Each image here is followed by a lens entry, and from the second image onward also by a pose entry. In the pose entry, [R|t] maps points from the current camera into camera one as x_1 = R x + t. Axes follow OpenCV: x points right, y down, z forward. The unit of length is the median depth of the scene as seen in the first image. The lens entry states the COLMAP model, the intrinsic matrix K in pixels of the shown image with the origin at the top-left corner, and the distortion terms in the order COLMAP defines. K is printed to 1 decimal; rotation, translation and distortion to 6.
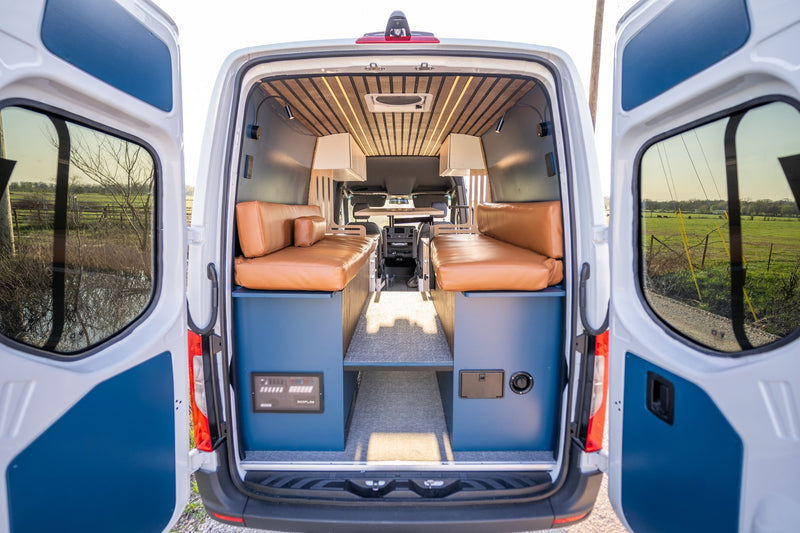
lens RADIAL K [[381.8, 0, 400.3], [0, 381.8, 265.2], [0, 0, 1]] dist [0.000674, 0.000440]
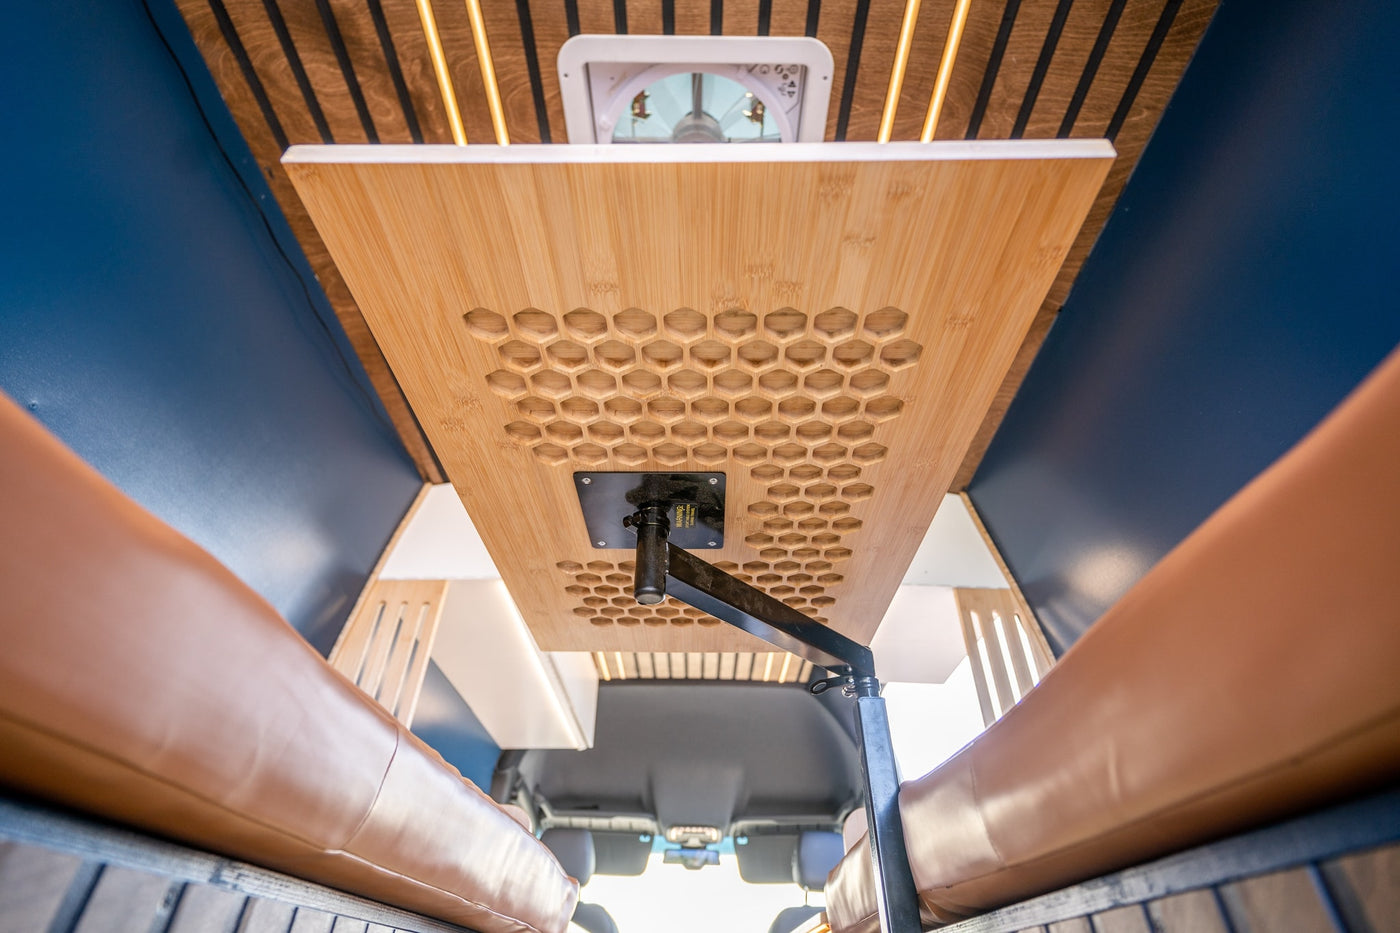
lens RADIAL K [[703.6, 0, 700.0], [0, 703.6, 466.5], [0, 0, 1]] dist [0.000346, 0.000545]
pose [[0.999866, 0.015225, -0.006056, 0.005909], [-0.014989, 0.700567, -0.713430, 0.082939], [-0.006619, 0.713425, 0.700701, 1.039497]]
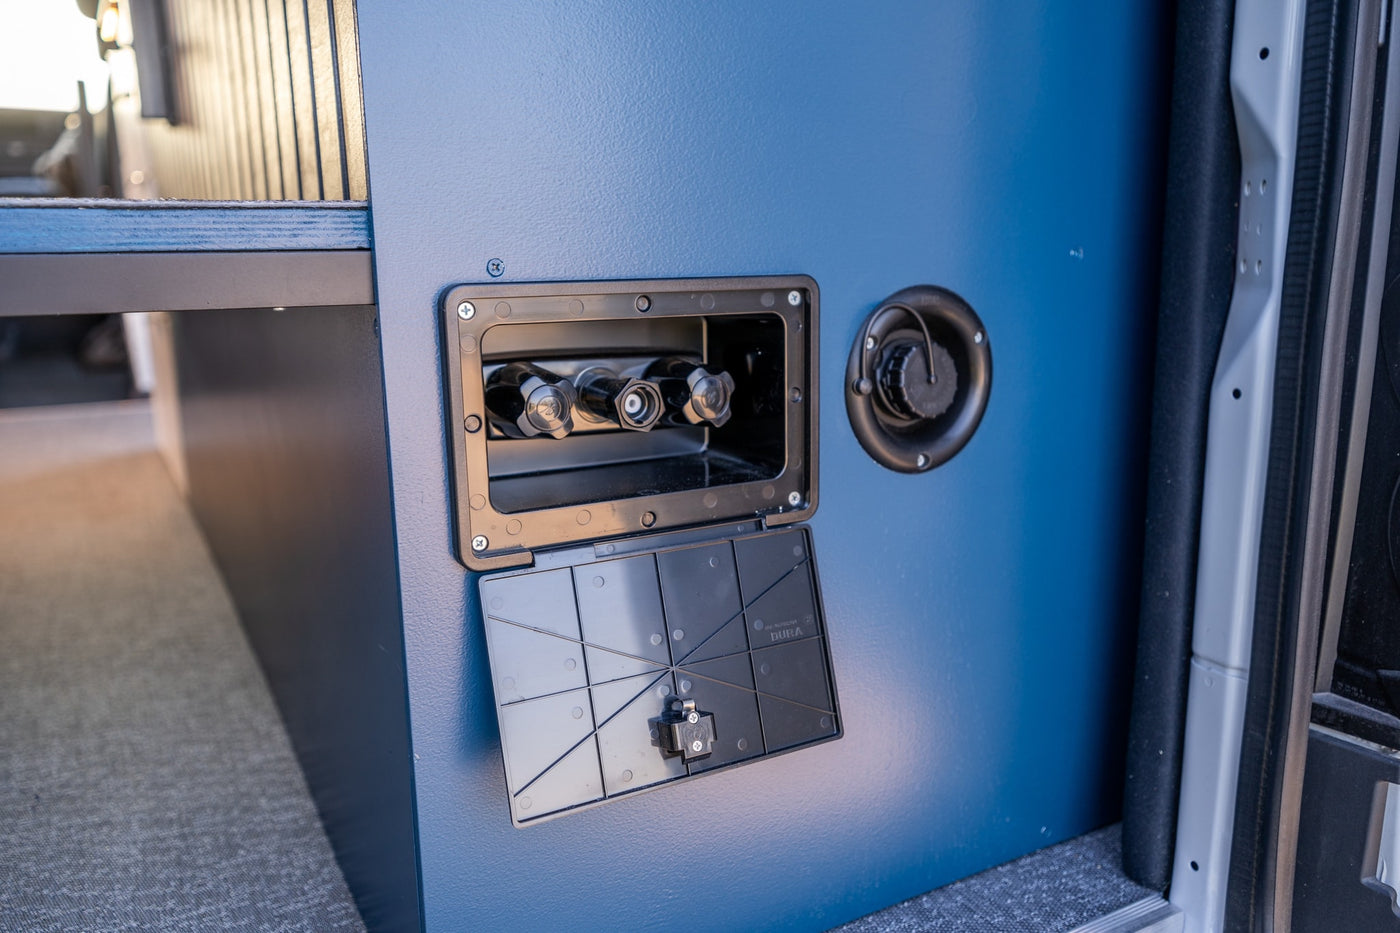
lens RADIAL K [[1109.9, 0, 700.0], [0, 1109.9, 466.5], [0, 0, 1]] dist [-0.003498, -0.001858]
pose [[0.876480, -0.104263, 0.470013, 0.073844], [0.082288, 0.994345, 0.067125, 0.306826], [-0.474354, -0.020158, 0.880103, 0.710000]]
